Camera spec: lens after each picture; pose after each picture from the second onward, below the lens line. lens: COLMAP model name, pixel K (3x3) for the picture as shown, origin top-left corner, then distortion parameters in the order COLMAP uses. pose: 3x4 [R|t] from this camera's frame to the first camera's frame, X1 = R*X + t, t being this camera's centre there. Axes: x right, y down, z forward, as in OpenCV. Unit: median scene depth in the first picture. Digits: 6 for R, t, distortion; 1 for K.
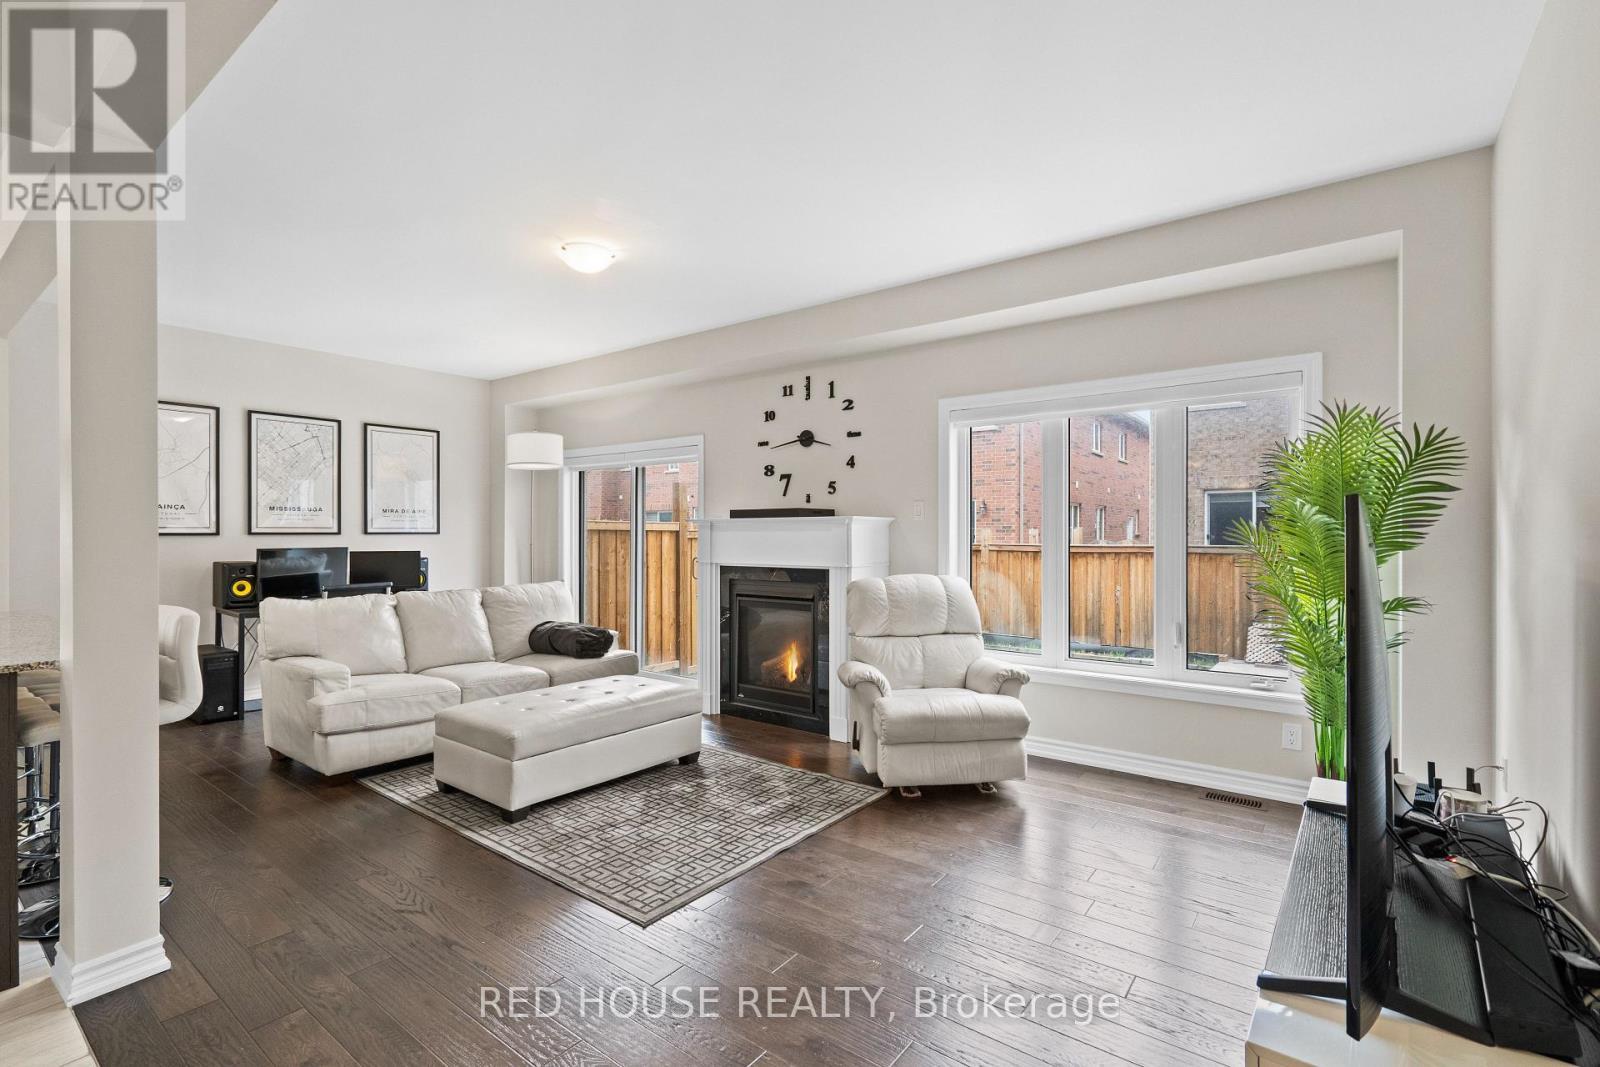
lens RADIAL K [[739.0, 0, 800.0], [0, 739.0, 533.5], [0, 0, 1]] dist [-0.001774, -0.000383]
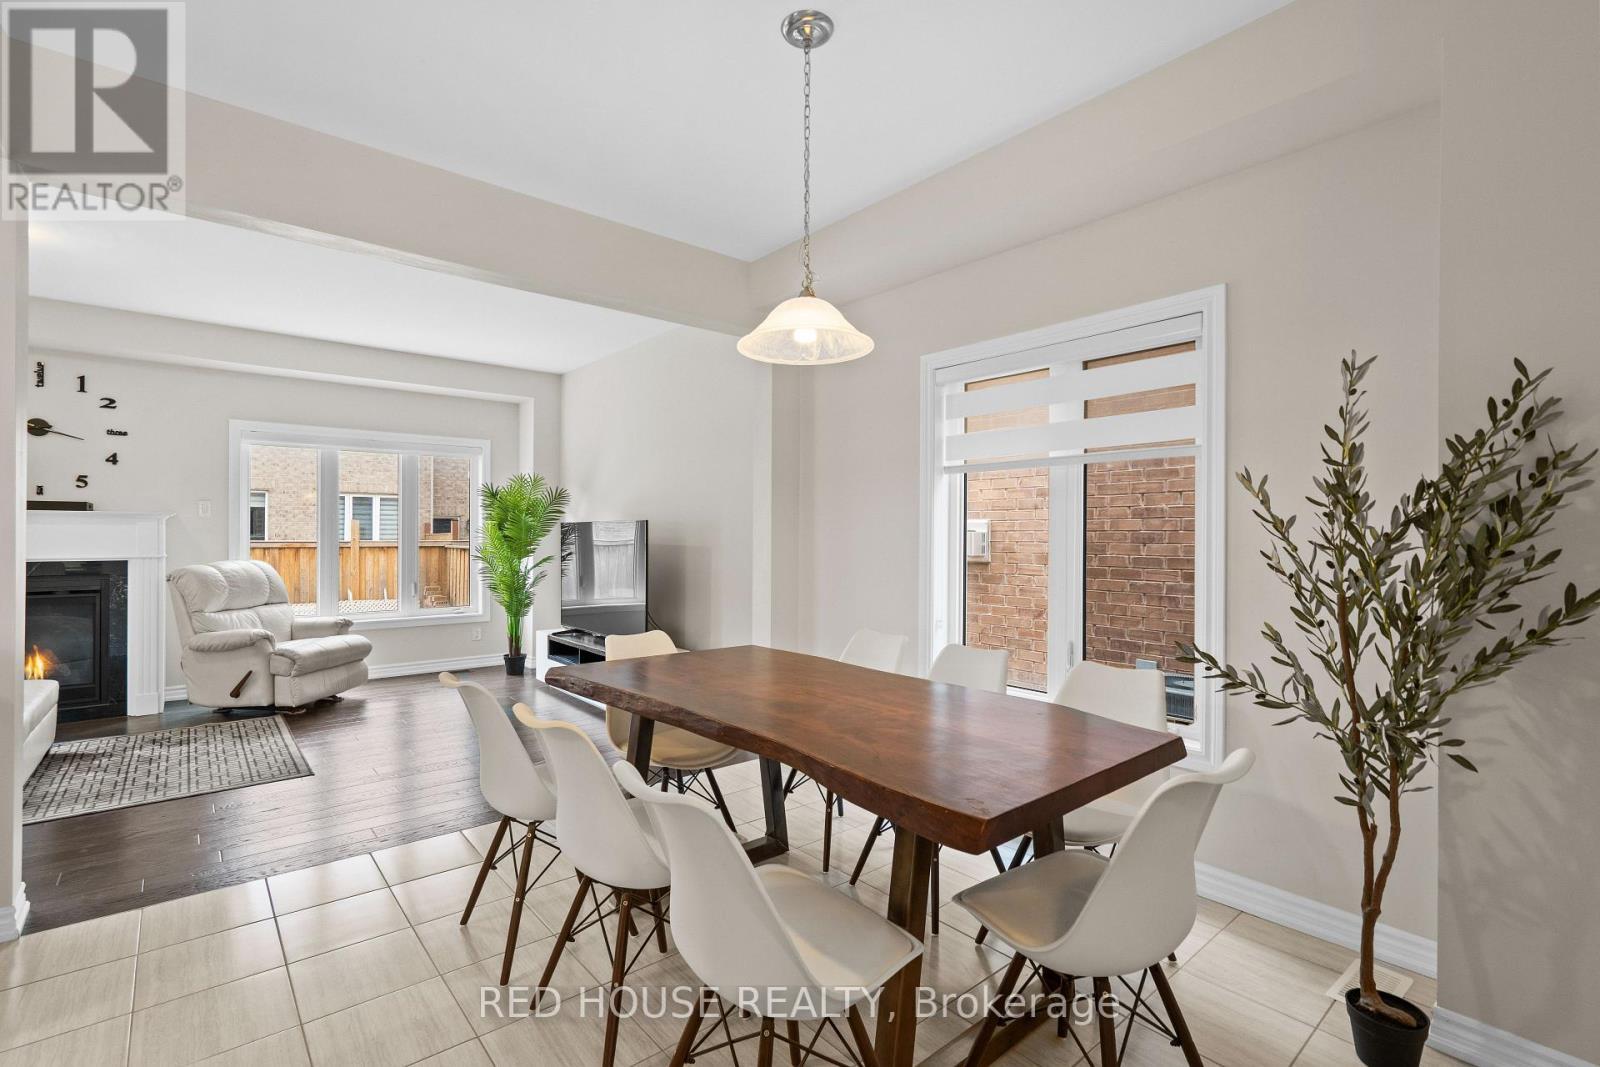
lens RADIAL K [[739.0, 0, 800.0], [0, 739.0, 533.5], [0, 0, 1]] dist [-0.001774, -0.000383]
pose [[0.202722, 0.003845, 0.979229, -0.718536], [-0.002709, 0.999991, -0.003366, 0.009160], [-0.979233, -0.001971, 0.202730, -0.155638]]
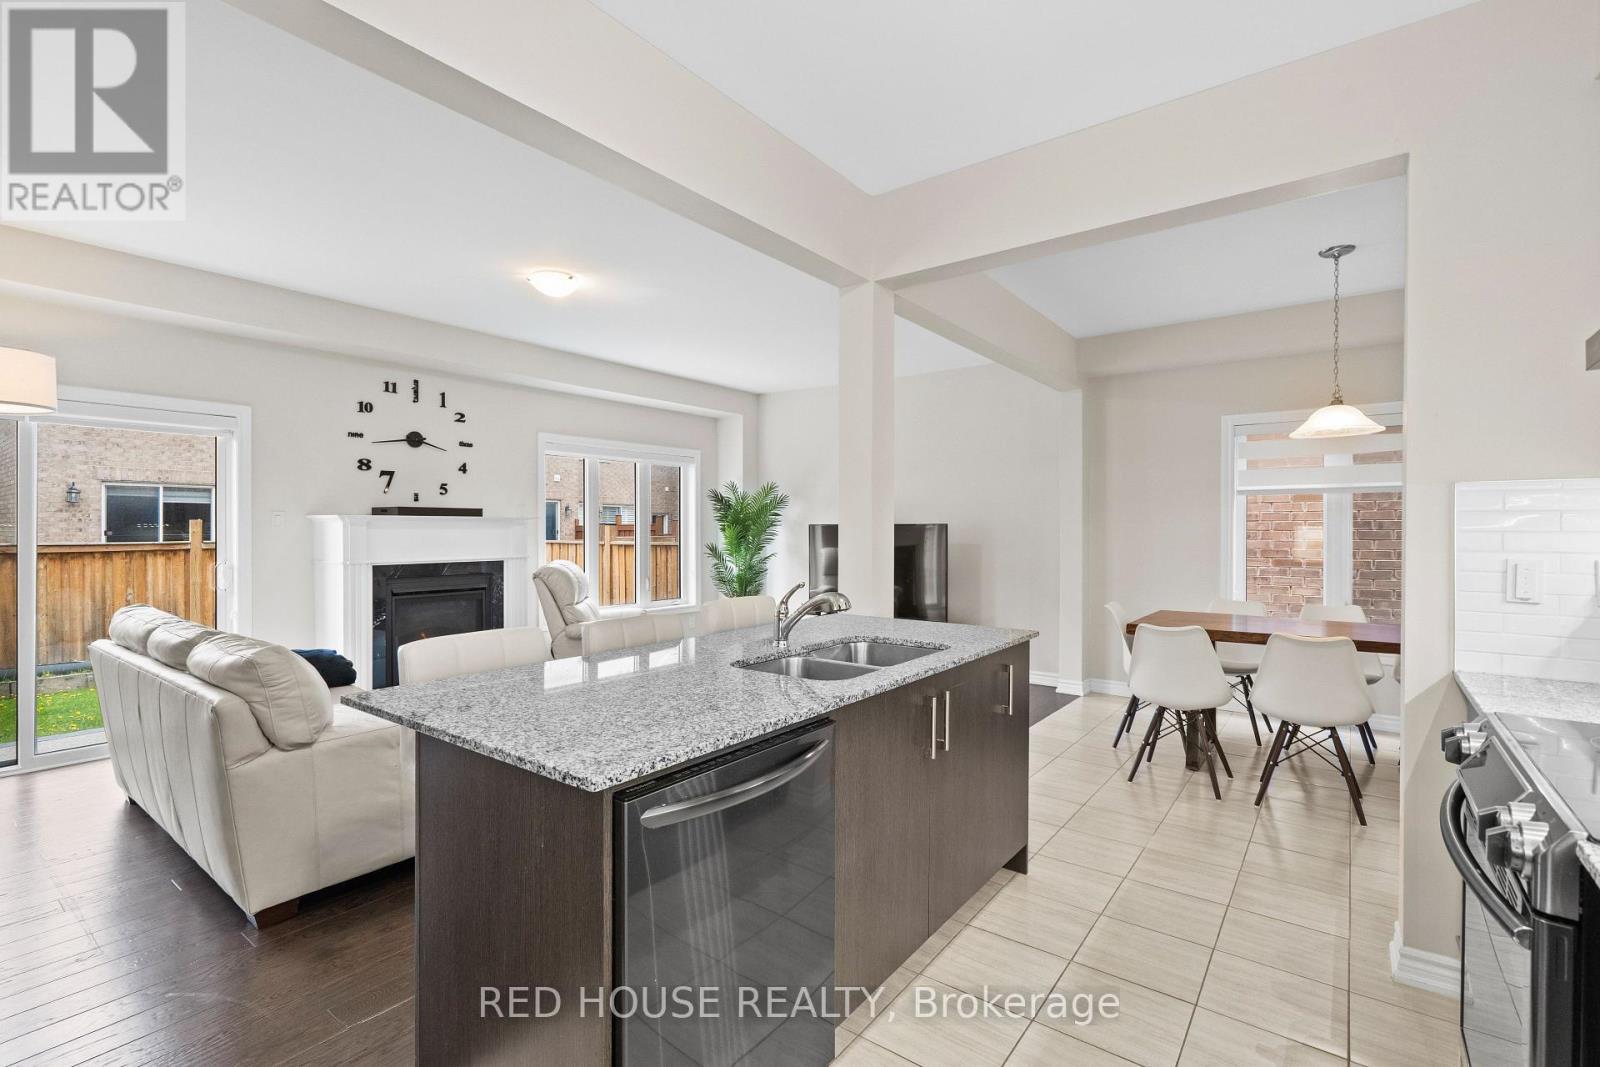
lens RADIAL K [[739.0, 0, 800.0], [0, 739.0, 533.5], [0, 0, 1]] dist [-0.001774, -0.000383]
pose [[-0.018138, -0.007192, 0.999810, -1.034717], [0.000147, 0.999974, 0.007195, -0.003639], [-0.999835, 0.000277, -0.018137, 0.474368]]
